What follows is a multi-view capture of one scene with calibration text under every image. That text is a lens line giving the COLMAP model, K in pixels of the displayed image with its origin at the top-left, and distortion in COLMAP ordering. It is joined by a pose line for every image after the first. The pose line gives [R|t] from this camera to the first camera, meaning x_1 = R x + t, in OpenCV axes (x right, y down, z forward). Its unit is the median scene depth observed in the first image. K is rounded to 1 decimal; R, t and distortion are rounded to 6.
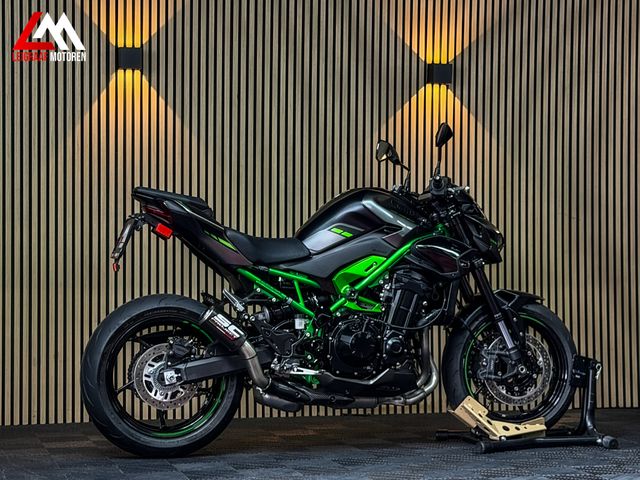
lens RADIAL K [[1412.0, 0, 319.5], [0, 1412.0, 248.2], [0, 0, 1]] dist [0.086265, 0.200502]
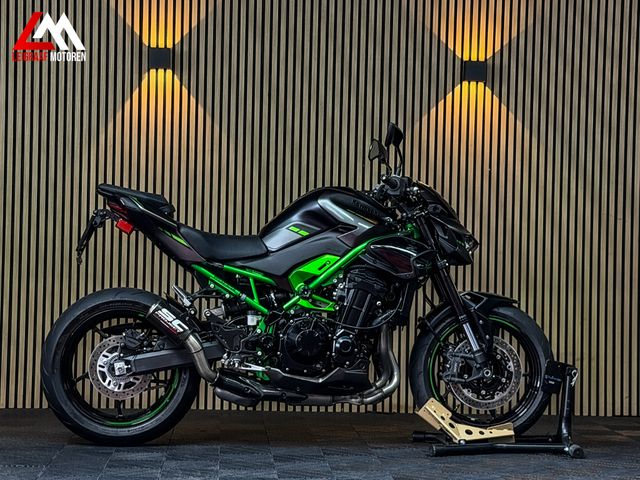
lens RADIAL K [[1410.8, 0, 331.4], [0, 1410.8, 240.7], [0, 0, 1]] dist [0.094505, 0.401702]
pose [[0.980759, 0.018807, -0.194315, 0.227742], [-0.018667, 0.999822, 0.002554, -0.006933], [0.194329, 0.001122, 0.980936, 0.013793]]
